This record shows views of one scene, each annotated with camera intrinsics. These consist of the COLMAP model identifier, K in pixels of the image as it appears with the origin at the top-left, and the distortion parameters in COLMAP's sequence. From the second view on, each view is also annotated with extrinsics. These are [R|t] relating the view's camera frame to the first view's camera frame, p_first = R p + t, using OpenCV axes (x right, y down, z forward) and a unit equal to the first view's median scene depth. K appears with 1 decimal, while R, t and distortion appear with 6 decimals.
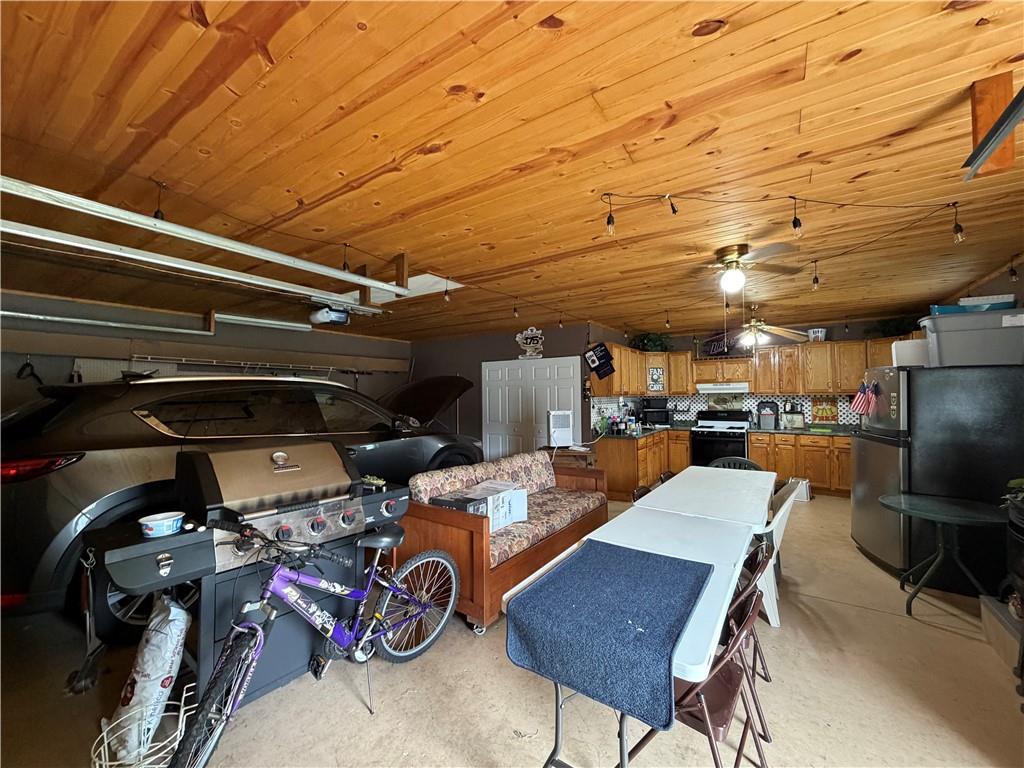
lens RADIAL K [[408.6, 0, 511.1], [0, 408.6, 386.5], [0, 0, 1]] dist [-0.001200, -0.000659]
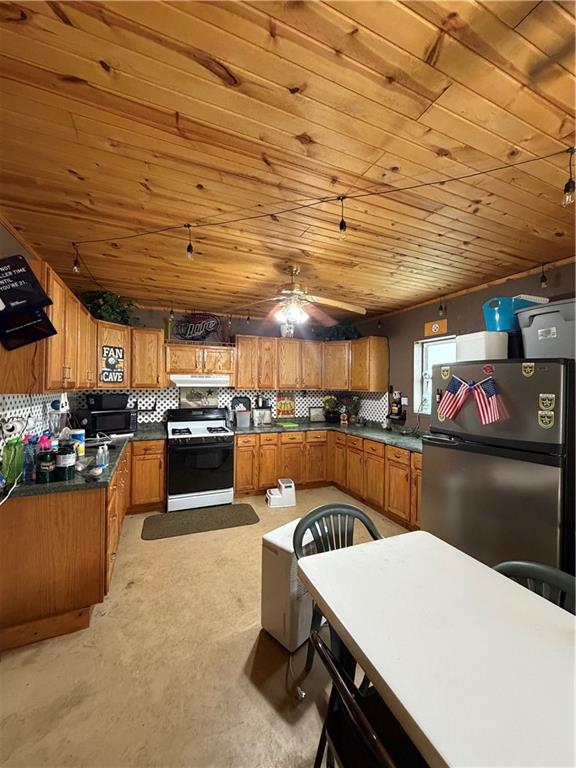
lens RADIAL K [[306.5, 0, 288.1], [0, 306.5, 383.0], [0, 0, 1]] dist [-0.001200, -0.000659]
pose [[0.544254, 0.021692, 0.838640, 0.104341], [-0.030859, 0.999507, -0.005826, 0.006478], [-0.838353, -0.022709, 0.544655, 0.535217]]
